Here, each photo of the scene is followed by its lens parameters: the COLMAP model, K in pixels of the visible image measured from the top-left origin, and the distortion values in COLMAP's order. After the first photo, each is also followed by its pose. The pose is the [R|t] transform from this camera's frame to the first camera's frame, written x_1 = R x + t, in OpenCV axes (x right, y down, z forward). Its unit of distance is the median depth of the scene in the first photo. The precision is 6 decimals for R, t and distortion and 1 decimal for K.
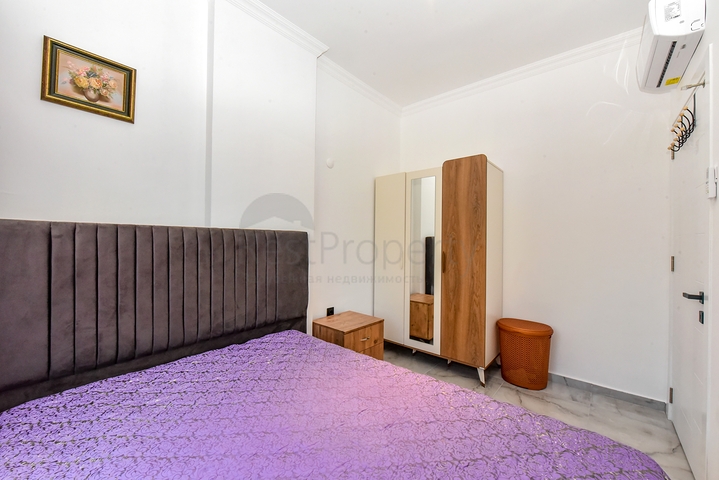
lens RADIAL K [[287.0, 0, 359.5], [0, 287.0, 240.0], [0, 0, 1]] dist [-0.000690, -0.000079]
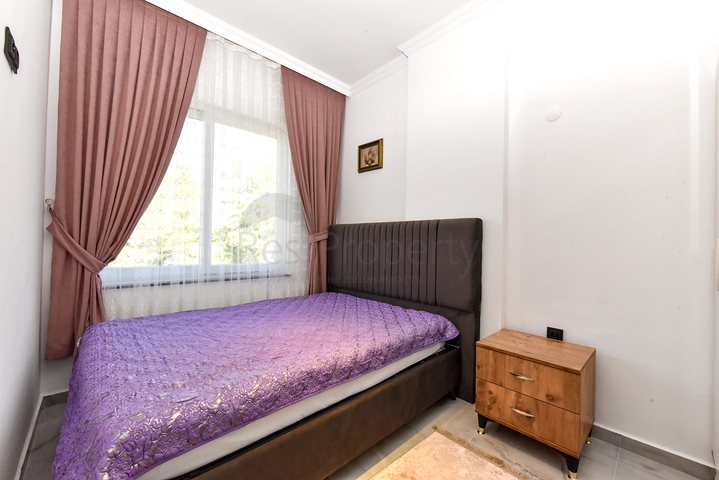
lens RADIAL K [[287.0, 0, 359.5], [0, 287.0, 240.0], [0, 0, 1]] dist [-0.000690, -0.000079]
pose [[-0.102989, -0.014443, -0.994578, 1.040847], [-0.015918, 0.999790, -0.012870, 0.079720], [0.994555, 0.014506, -0.103197, 1.047358]]
